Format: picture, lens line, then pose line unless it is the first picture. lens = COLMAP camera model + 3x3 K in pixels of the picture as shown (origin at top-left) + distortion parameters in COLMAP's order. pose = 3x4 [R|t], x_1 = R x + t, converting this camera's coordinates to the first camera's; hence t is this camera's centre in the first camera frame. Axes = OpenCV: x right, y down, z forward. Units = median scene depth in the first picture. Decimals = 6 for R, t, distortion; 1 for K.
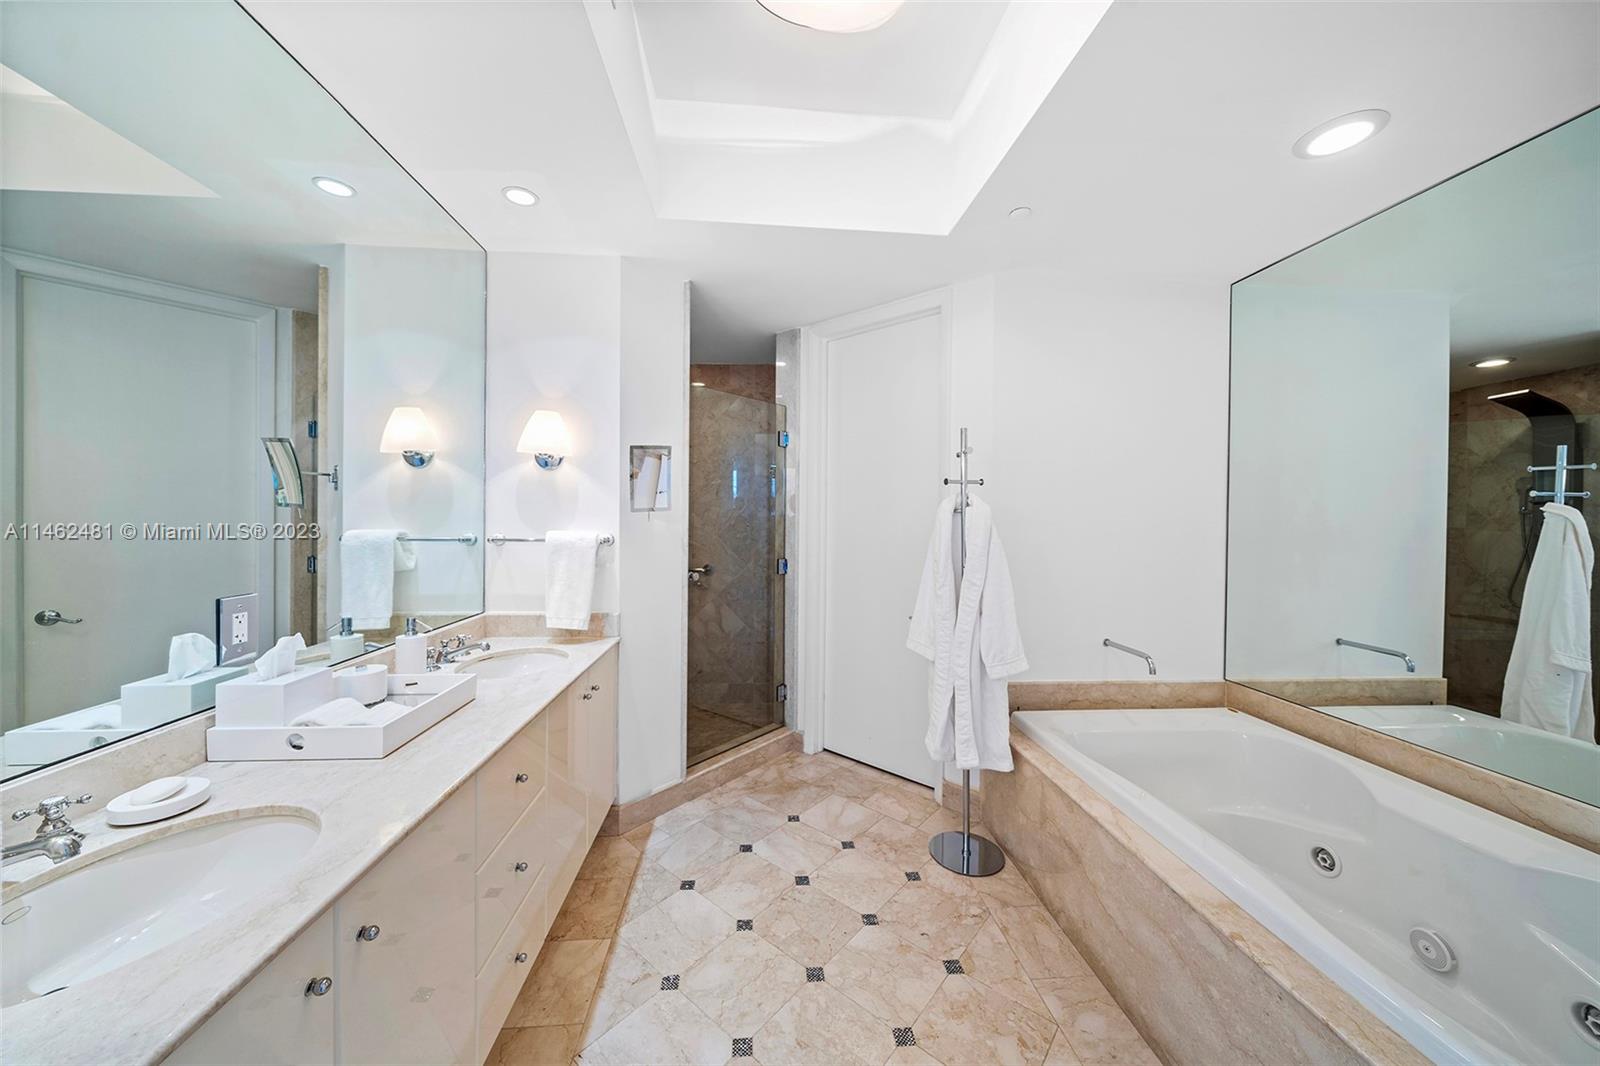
lens RADIAL K [[558.7, 0, 792.8], [0, 558.7, 526.4], [0, 0, 1]] dist [-0.004489, 0.000558]
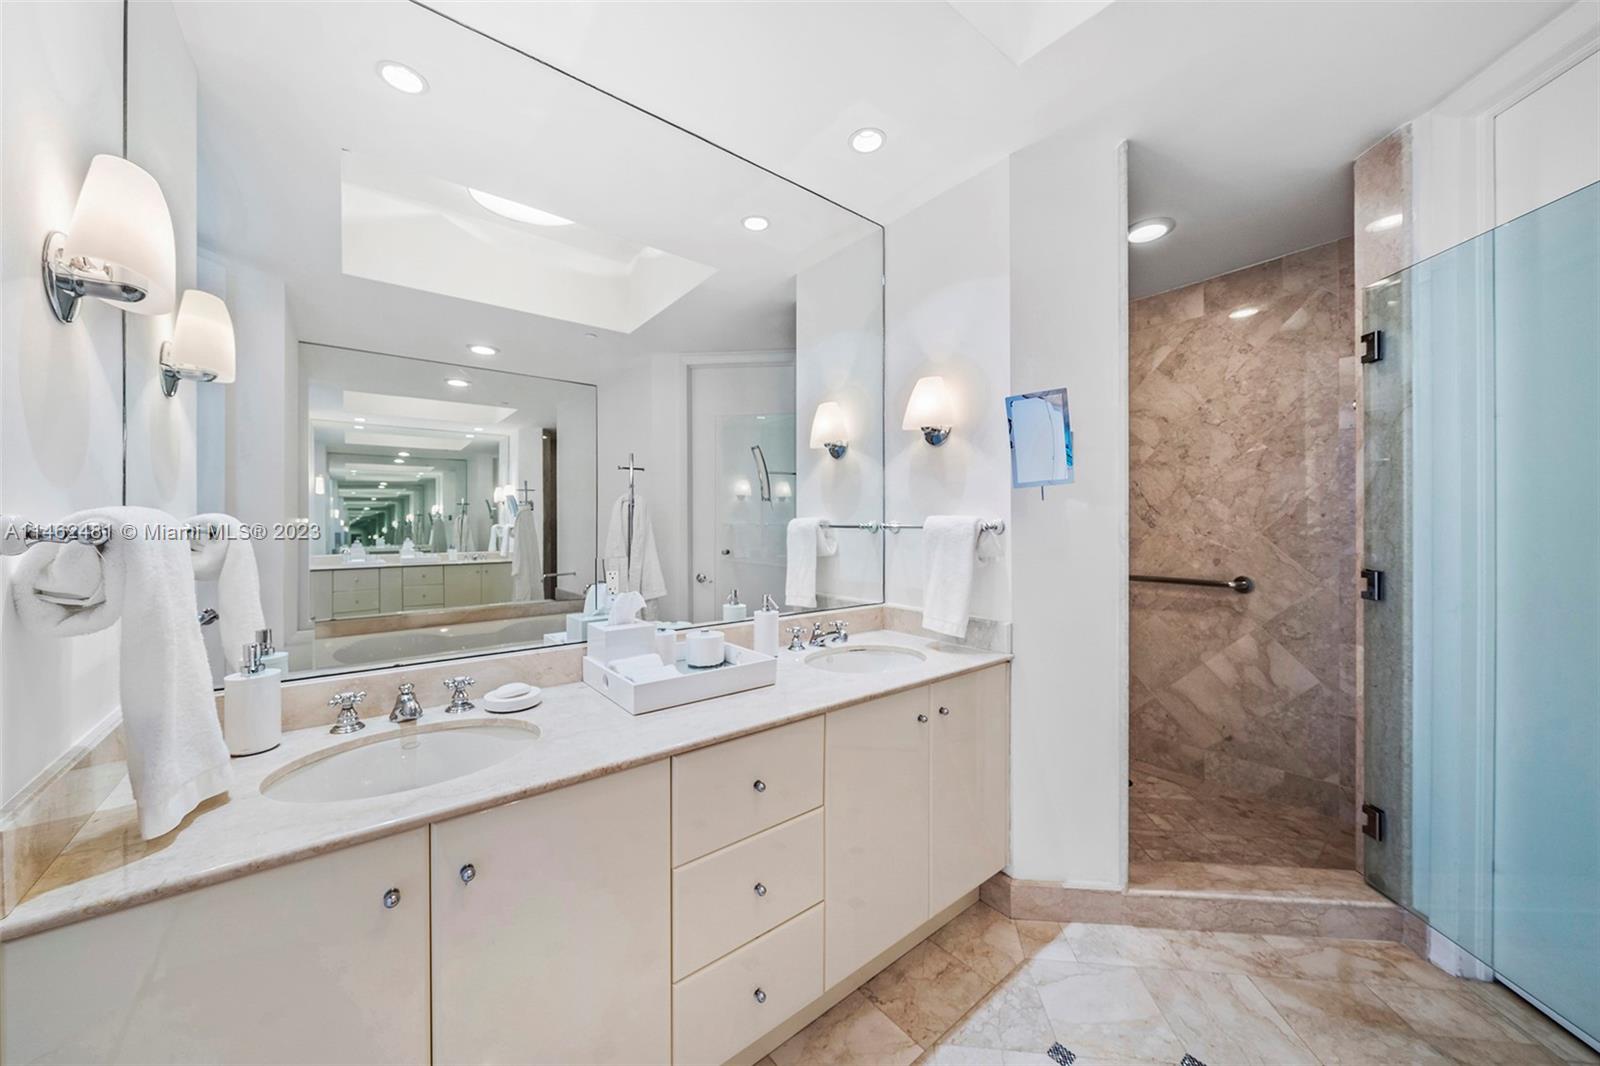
lens RADIAL K [[558.7, 0, 803.2], [0, 558.7, 527.7], [0, 0, 1]] dist [-0.004489, 0.000558]
pose [[0.560762, -0.006185, -0.827954, 0.148720], [-0.006961, 0.999902, -0.012184, 0.033826], [0.827948, 0.012595, 0.560664, 0.313551]]
